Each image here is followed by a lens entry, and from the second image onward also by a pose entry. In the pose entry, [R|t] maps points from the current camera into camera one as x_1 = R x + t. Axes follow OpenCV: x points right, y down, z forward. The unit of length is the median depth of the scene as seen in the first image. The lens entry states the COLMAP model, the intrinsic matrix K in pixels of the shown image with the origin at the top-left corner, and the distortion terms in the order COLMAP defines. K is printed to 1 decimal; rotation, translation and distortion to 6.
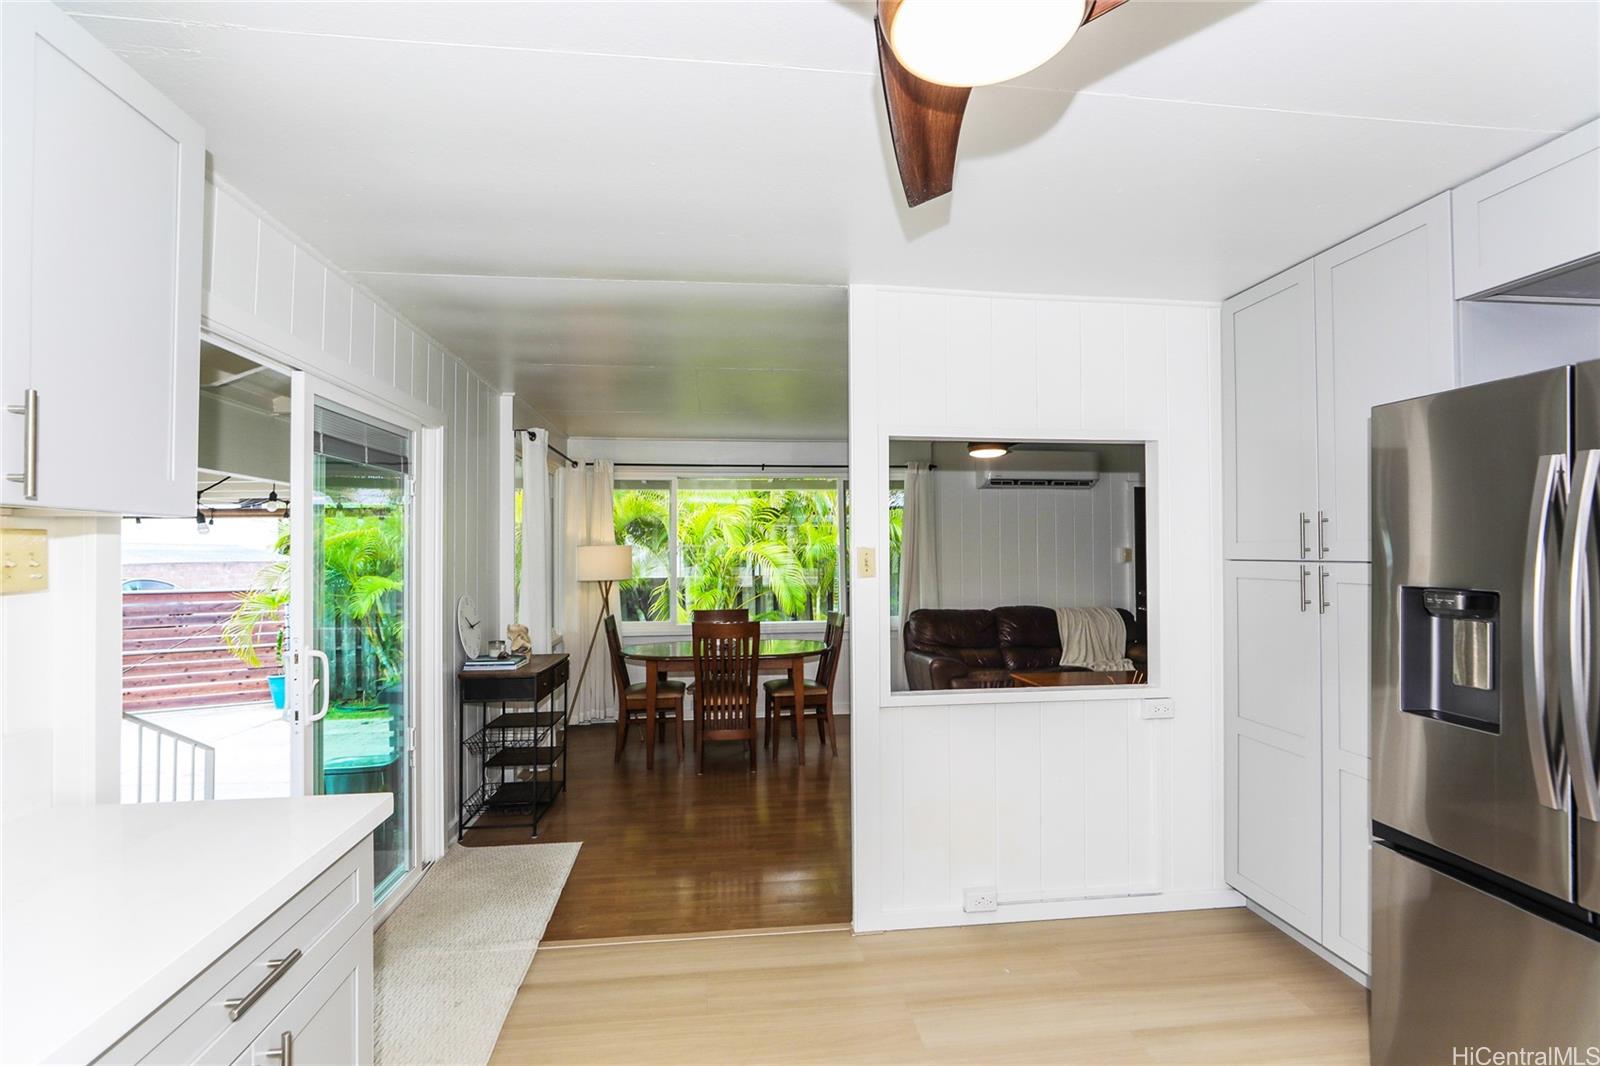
lens RADIAL K [[732.5, 0, 801.5], [0, 732.5, 542.0], [0, 0, 1]] dist [-0.003145, -0.000286]
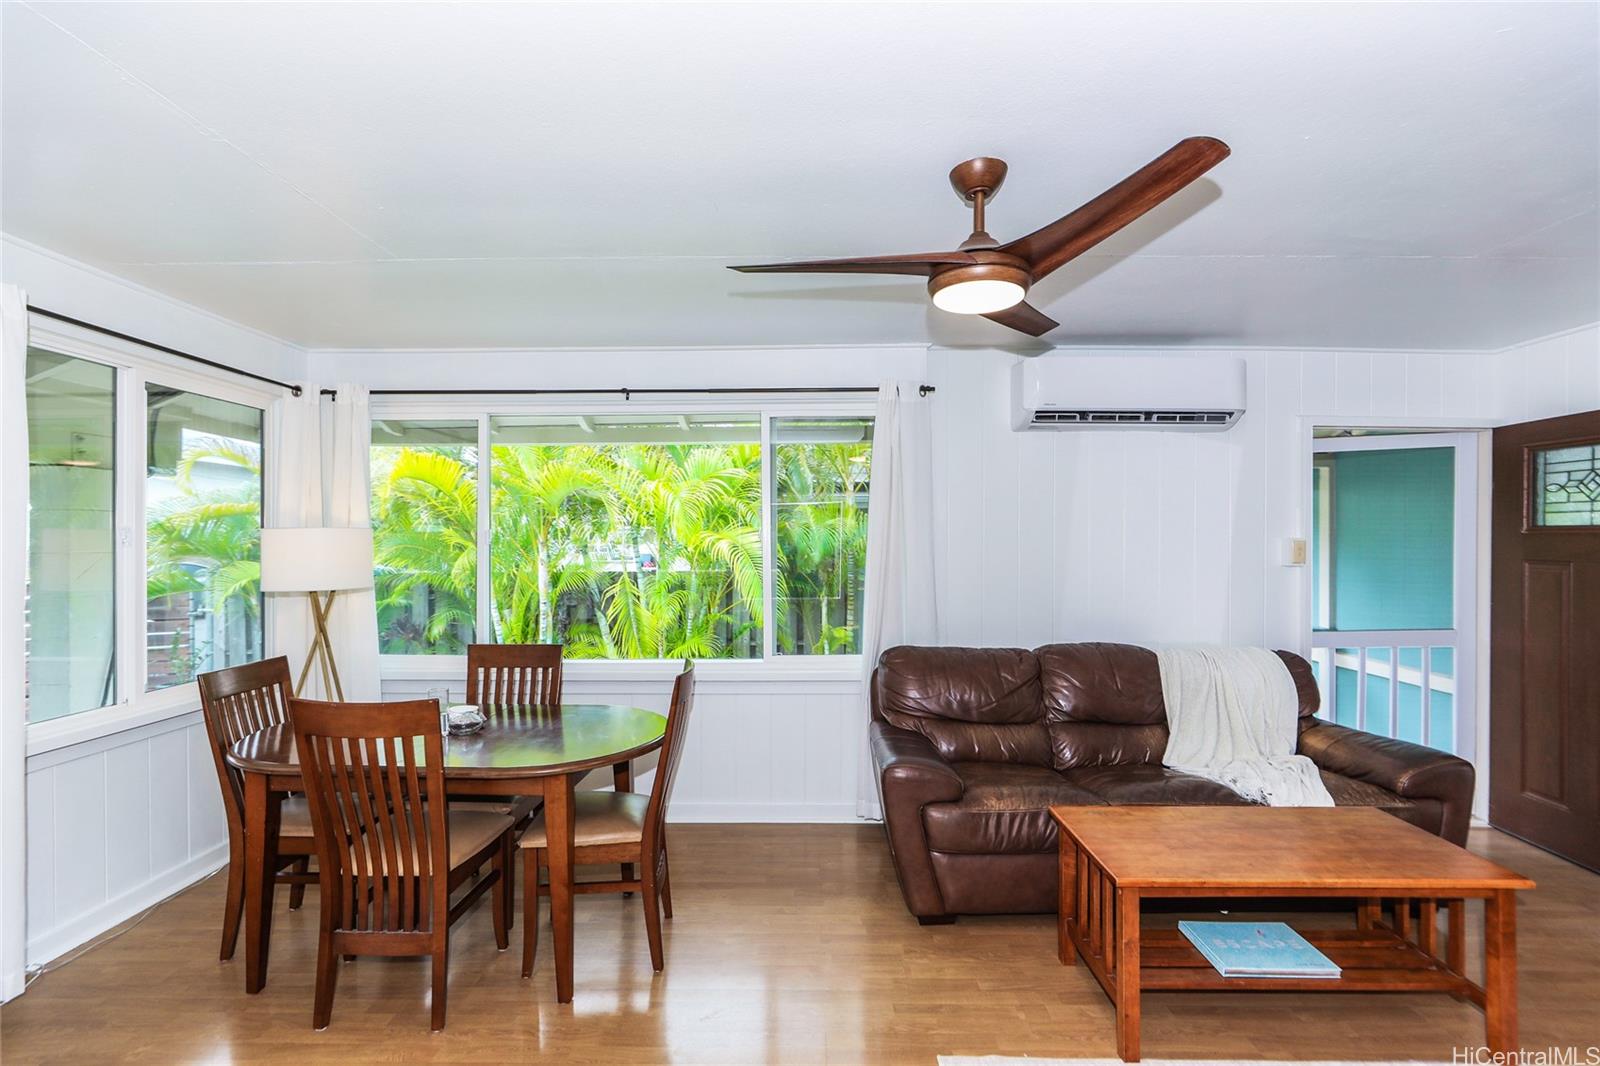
lens RADIAL K [[732.5, 0, 801.5], [0, 732.5, 542.0], [0, 0, 1]] dist [-0.003145, -0.000286]
pose [[0.992184, 0.006144, -0.124633, 0.156974], [-0.003693, 0.999795, 0.019889, 0.001879], [0.124730, -0.019273, 0.992004, 0.443524]]
